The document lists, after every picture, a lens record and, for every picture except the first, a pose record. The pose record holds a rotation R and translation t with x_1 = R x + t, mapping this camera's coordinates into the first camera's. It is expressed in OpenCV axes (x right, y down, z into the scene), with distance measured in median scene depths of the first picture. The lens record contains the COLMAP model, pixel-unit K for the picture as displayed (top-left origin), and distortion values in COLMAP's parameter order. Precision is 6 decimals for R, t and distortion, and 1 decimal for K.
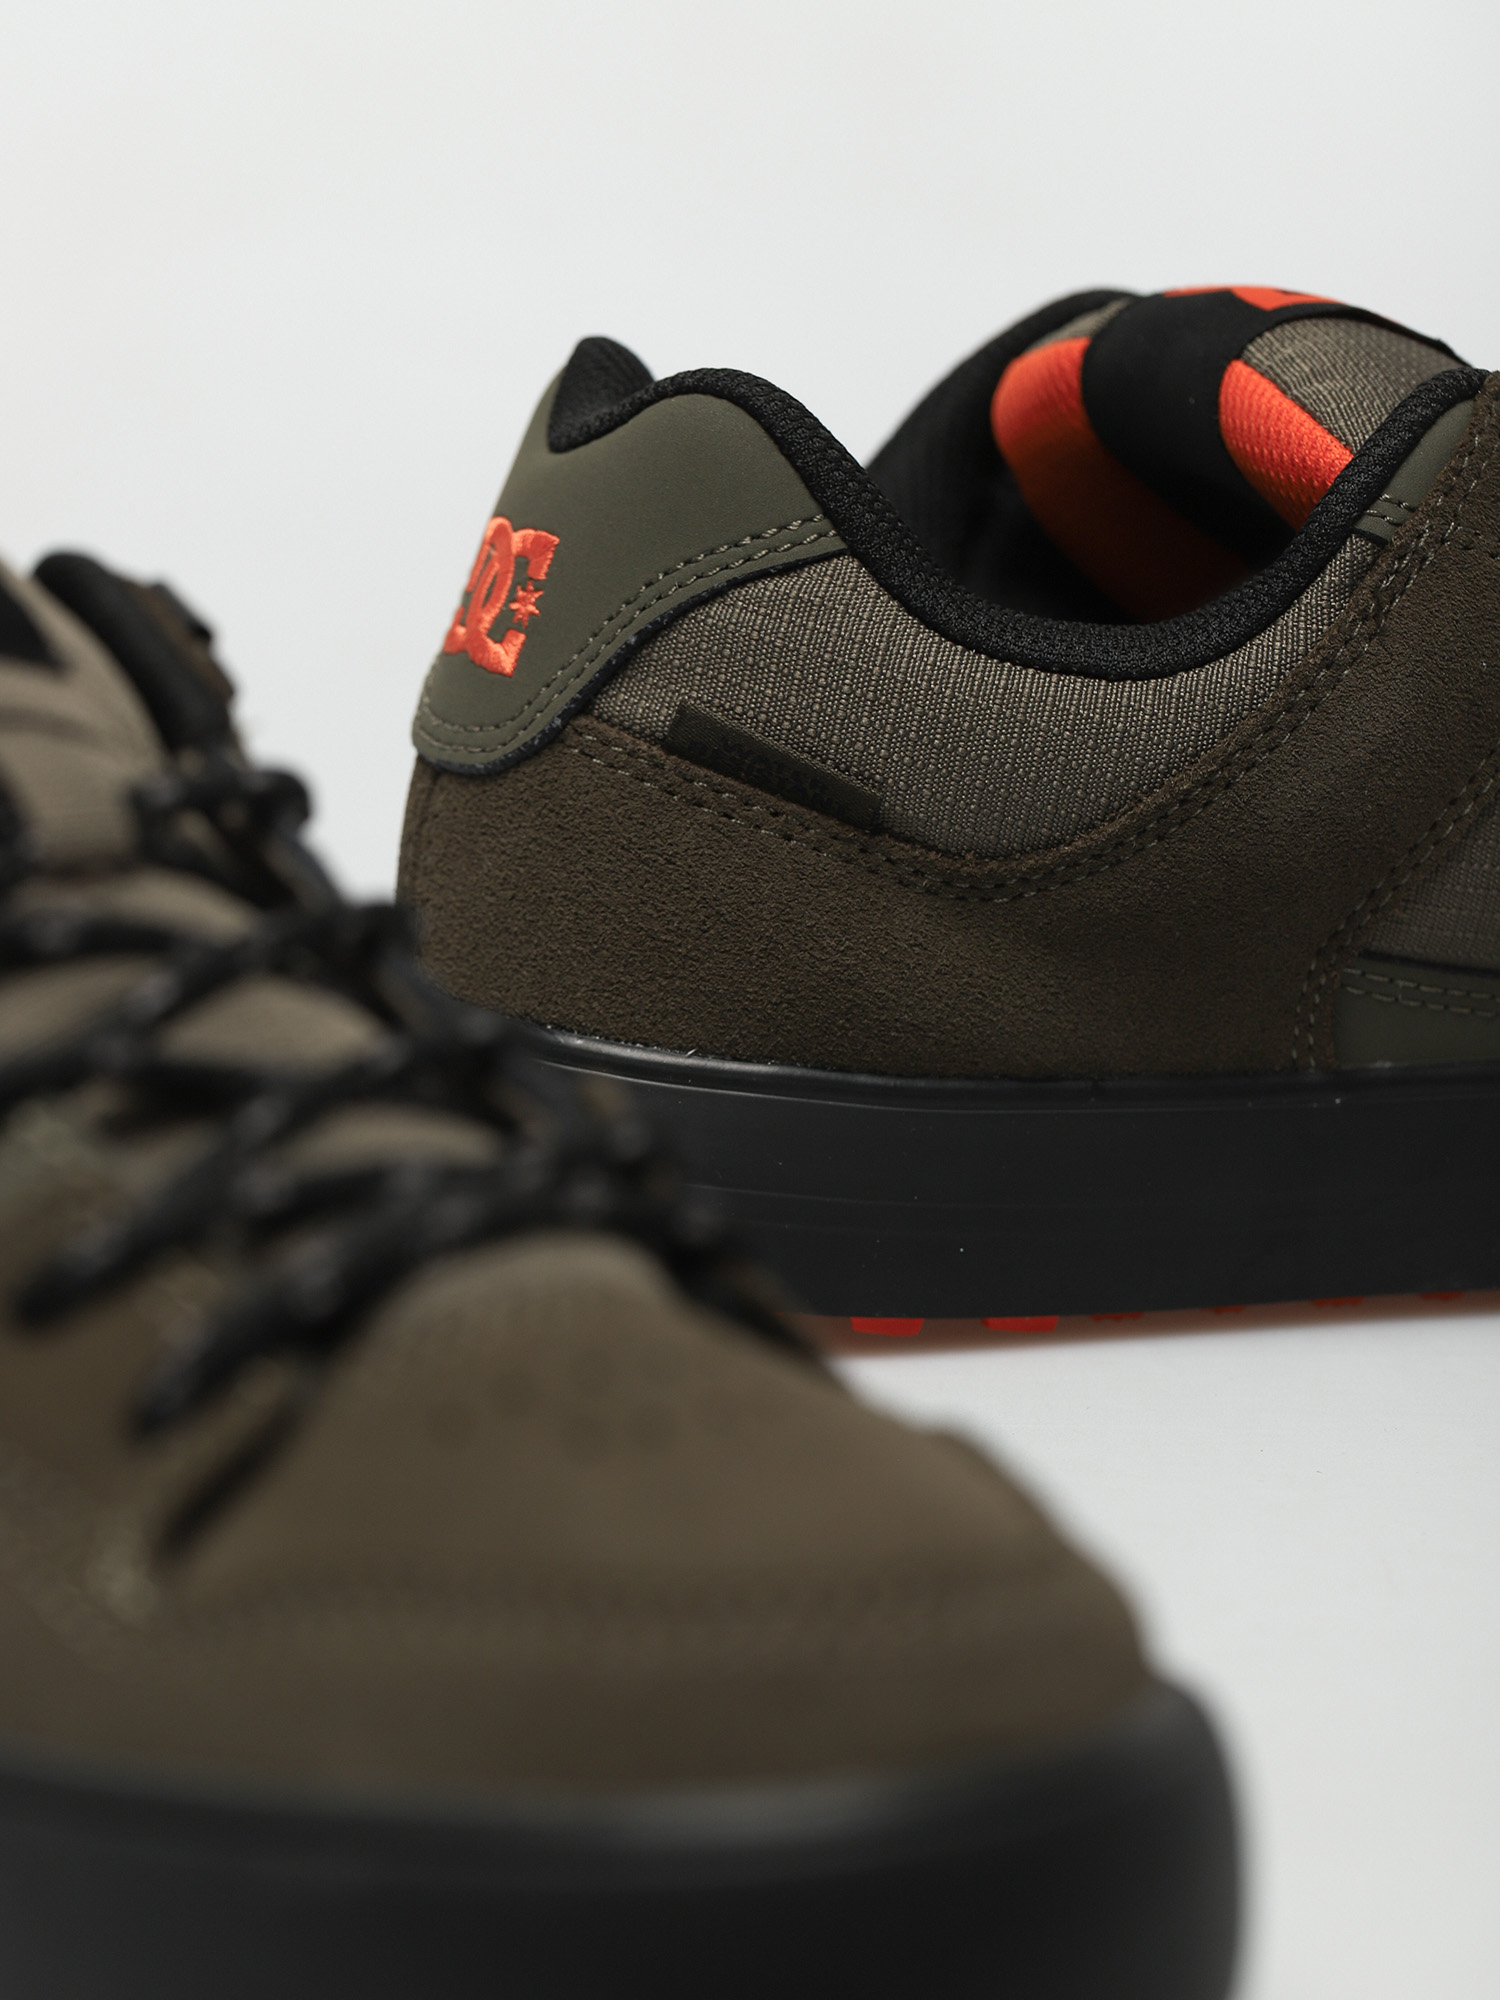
lens RADIAL K [[6310.4, 0, 748.5], [0, 6310.4, 998.1], [0, 0, 1]] dist [-0.297005, 0.000000]
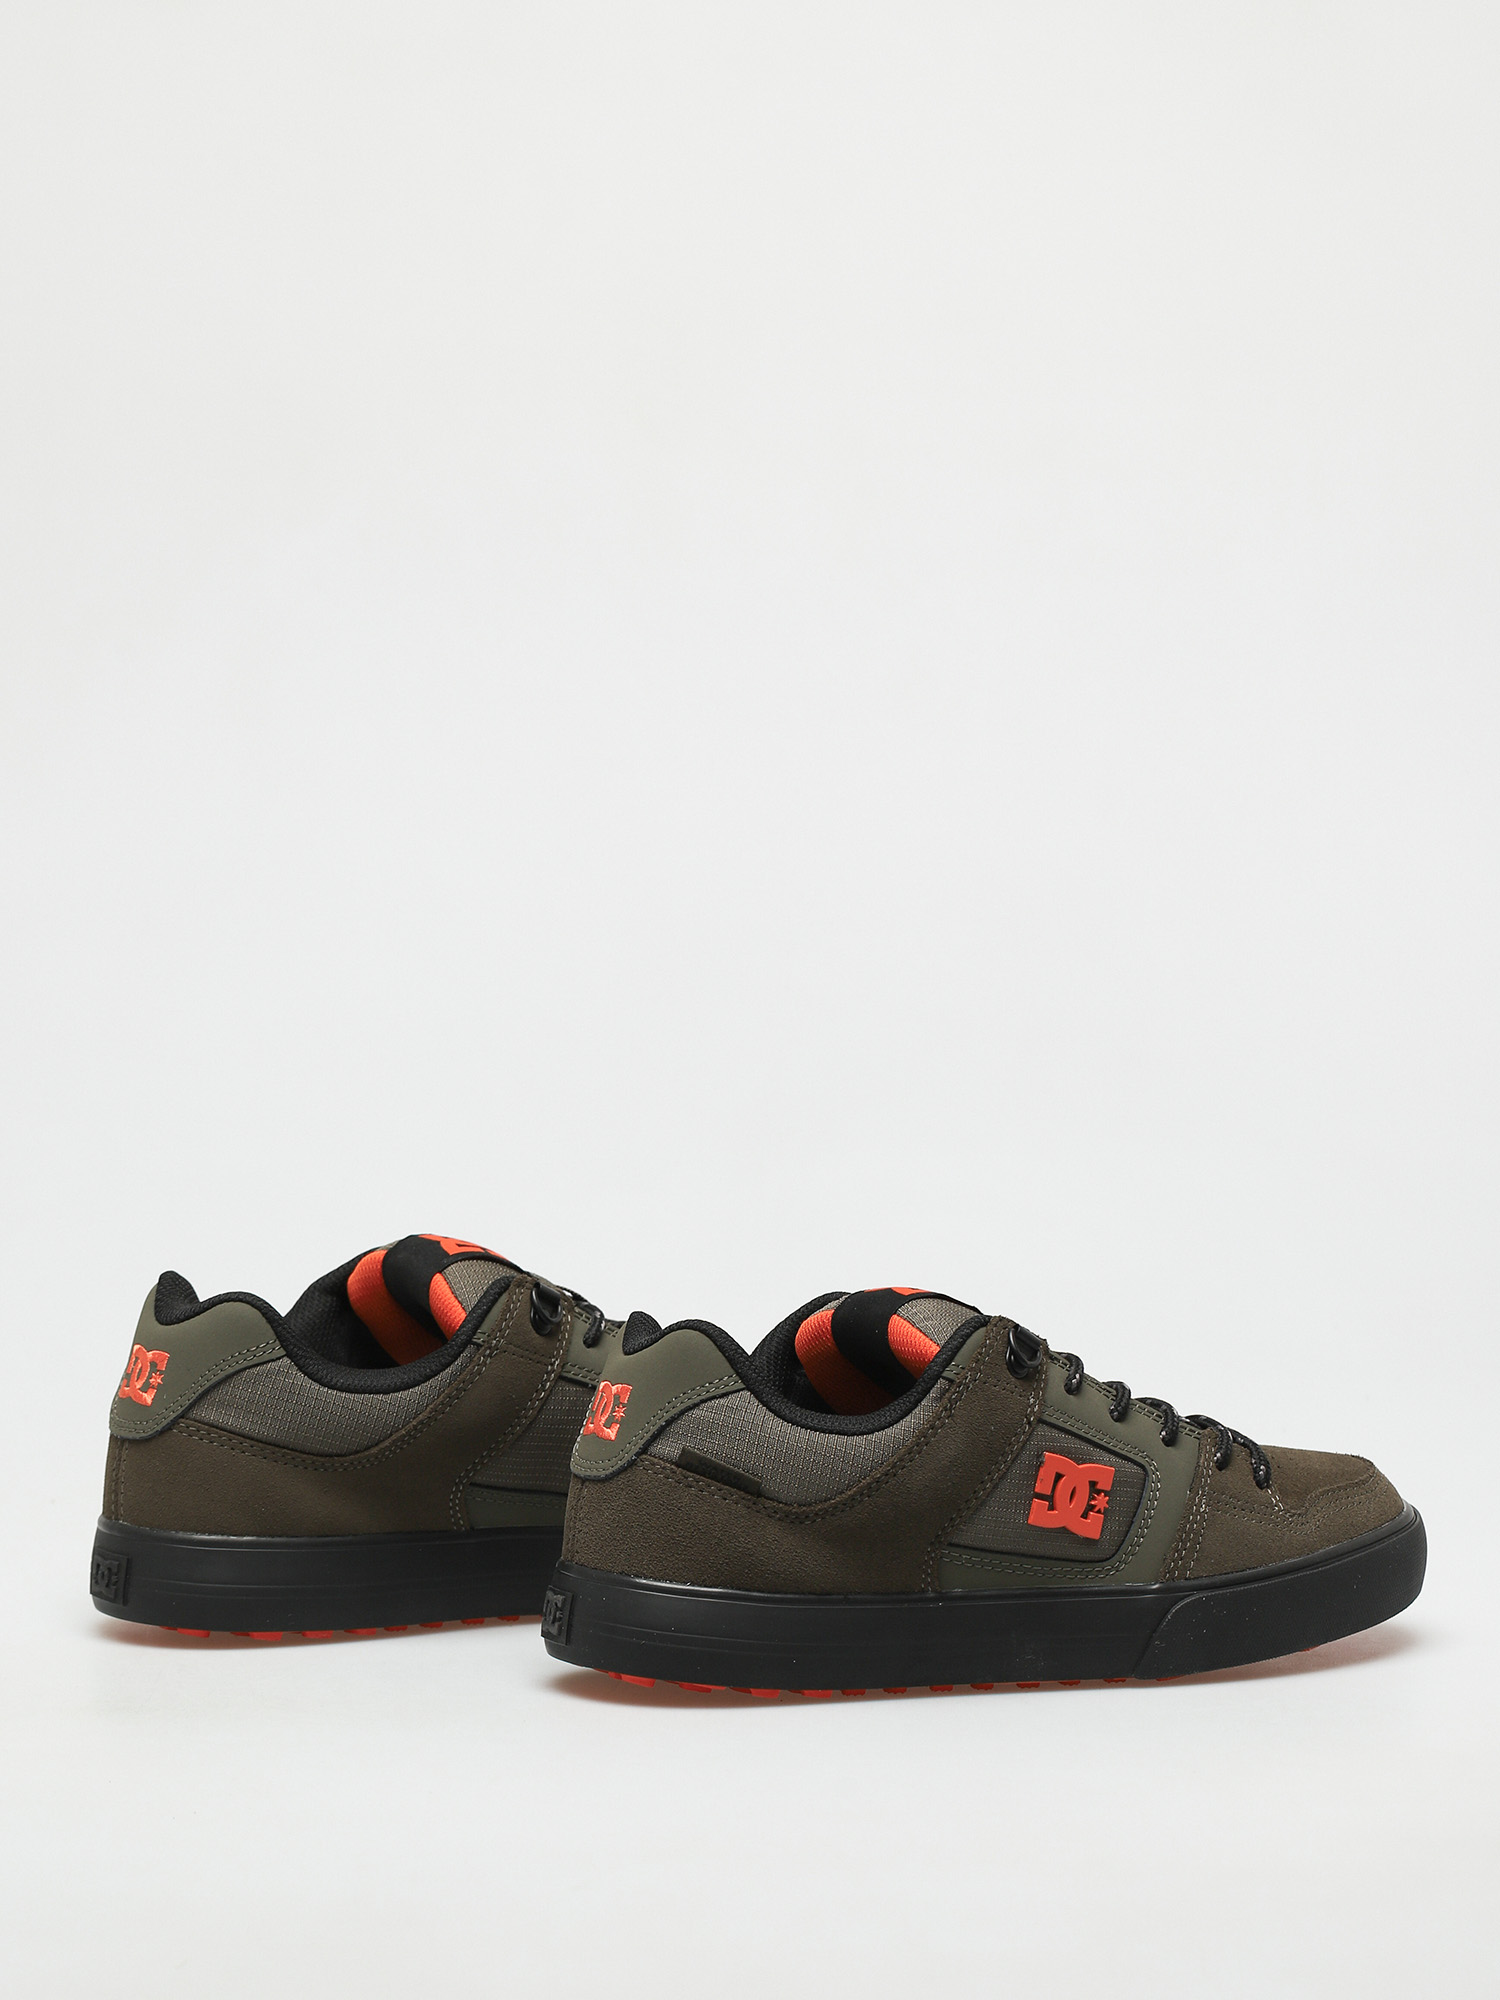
lens RADIAL K [[6310.4, 0, 750.2], [0, 6310.4, 1000.6], [0, 0, 1]] dist [-0.297005, 0.000000]
pose [[0.998111, -0.010651, 0.060502, -0.137284], [0.021558, 0.982947, -0.182619, 0.245097], [-0.057525, 0.183578, 0.981320, -1.568853]]
